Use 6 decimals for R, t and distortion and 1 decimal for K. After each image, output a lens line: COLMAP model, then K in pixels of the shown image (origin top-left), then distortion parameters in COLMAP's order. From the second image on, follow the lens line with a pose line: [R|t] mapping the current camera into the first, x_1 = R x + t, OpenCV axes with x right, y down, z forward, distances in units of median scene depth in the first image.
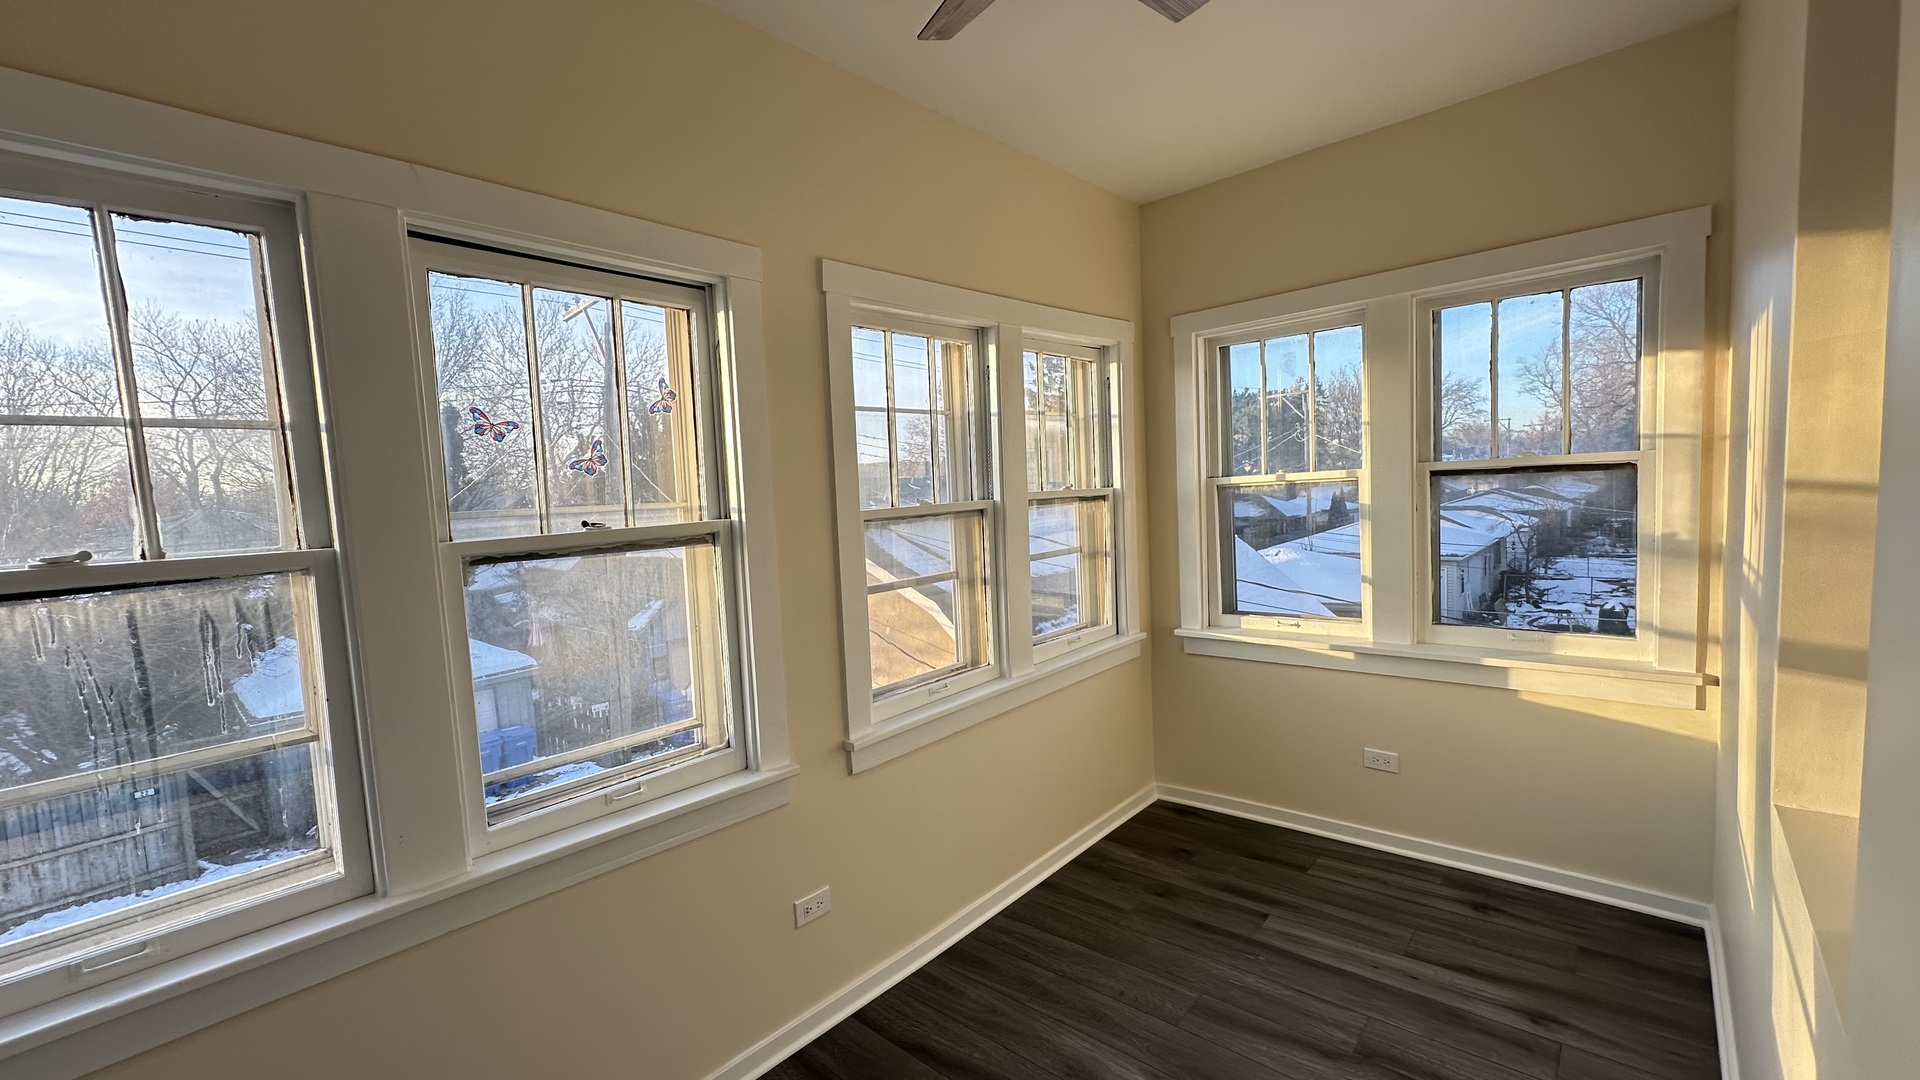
lens RADIAL K [[761.5, 0, 957.2], [0, 761.5, 535.8], [0, 0, 1]] dist [-0.003202, 0.000716]
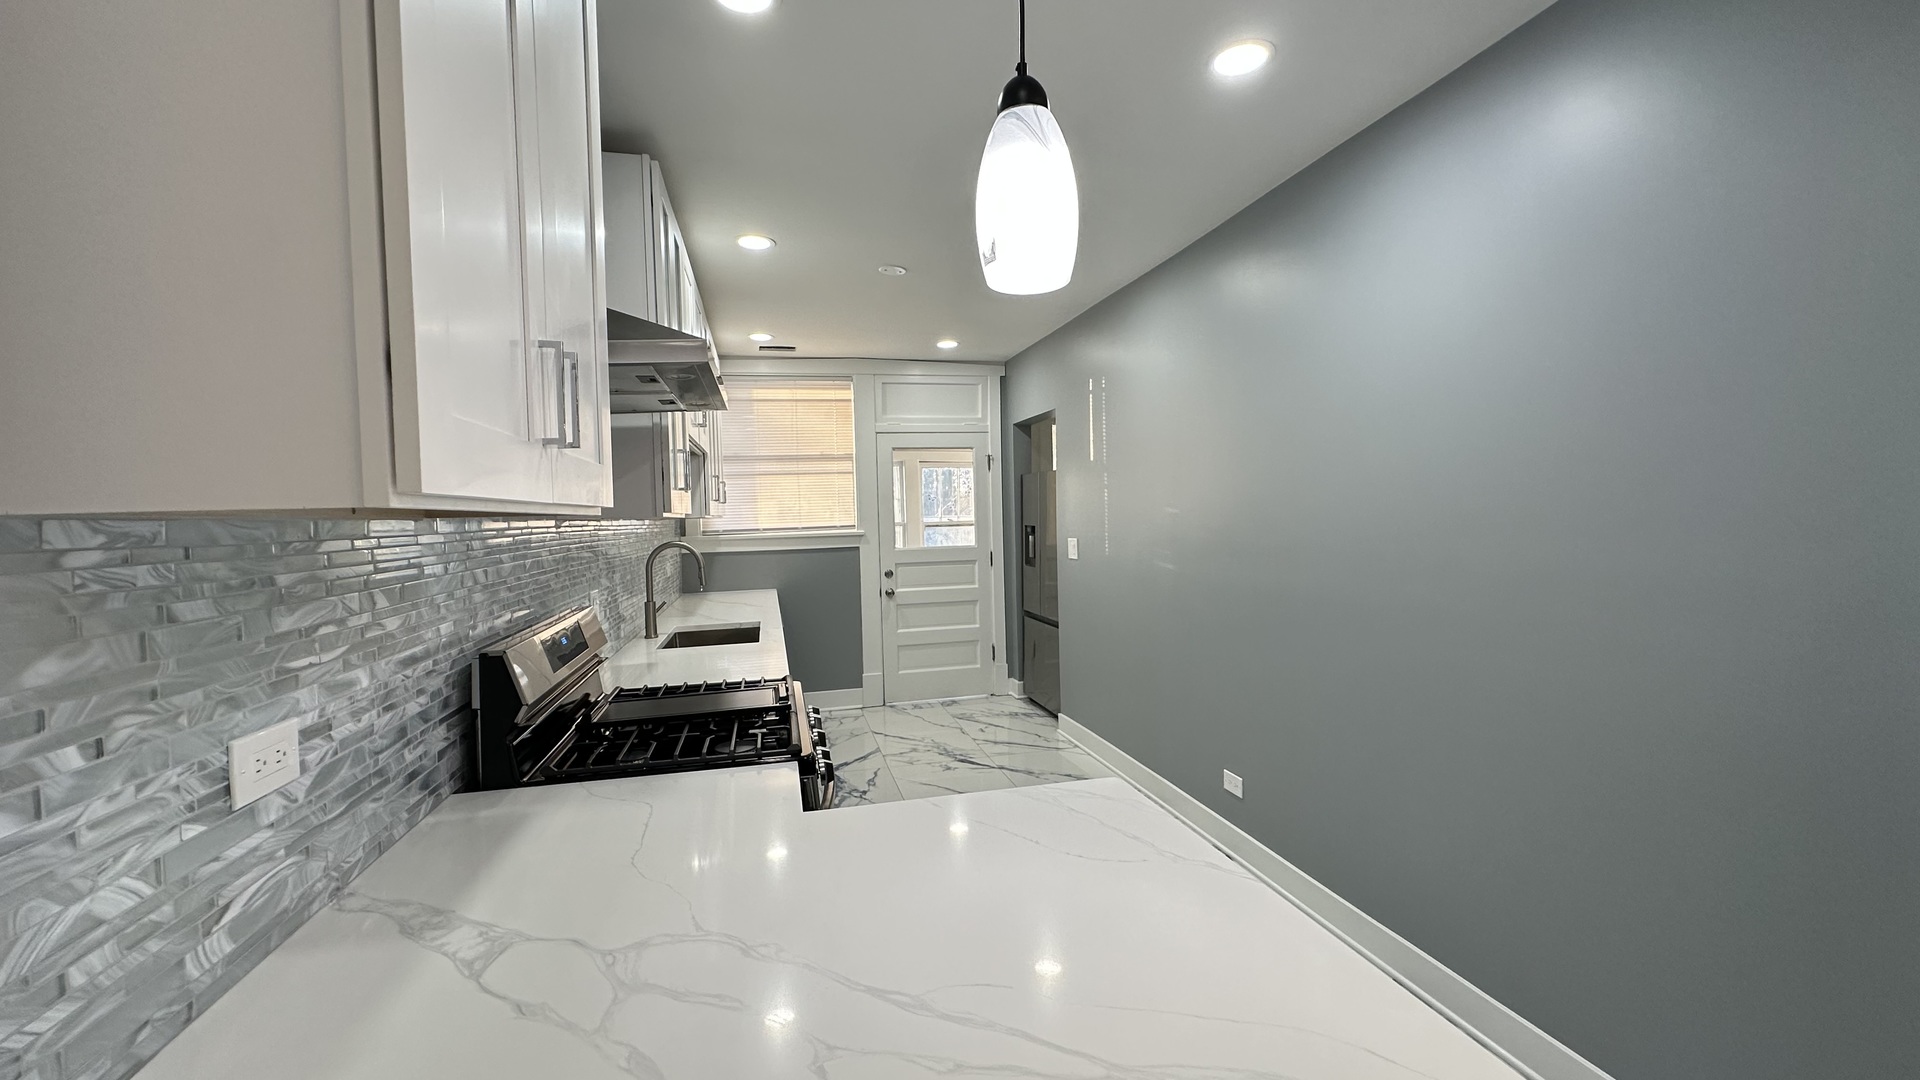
lens RADIAL K [[761.5, 0, 950.6], [0, 761.5, 536.7], [0, 0, 1]] dist [-0.003202, 0.000716]
pose [[0.819287, 0.064295, -0.569768, 2.135287], [-0.067378, 0.997604, 0.015689, 0.012262], [0.569411, 0.025536, 0.821656, -2.746720]]
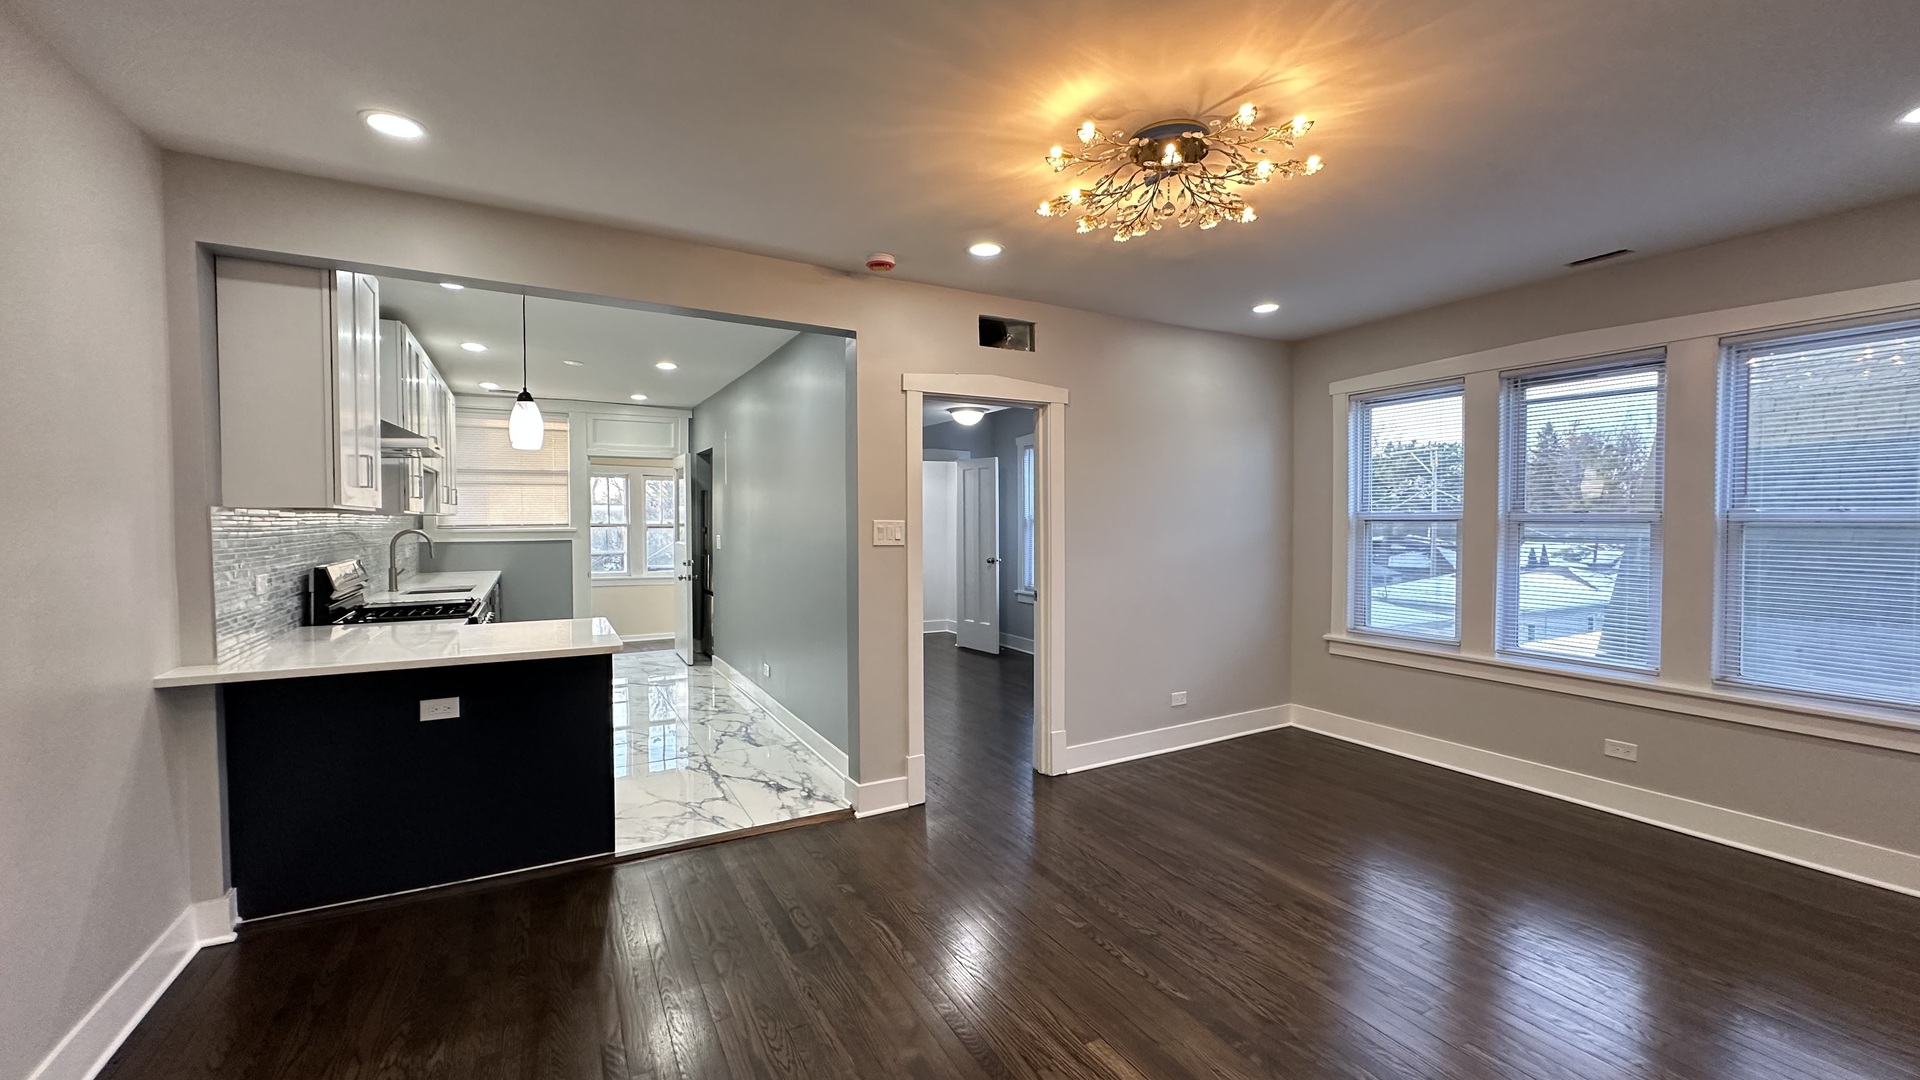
lens RADIAL K [[761.5, 0, 959.7], [0, 761.5, 537.5], [0, 0, 1]] dist [-0.003202, 0.000716]
pose [[0.941170, 0.076533, -0.329152, 3.469656], [-0.086487, 0.996129, -0.015684, -0.005041], [0.326678, 0.043229, 0.944147, -3.673502]]
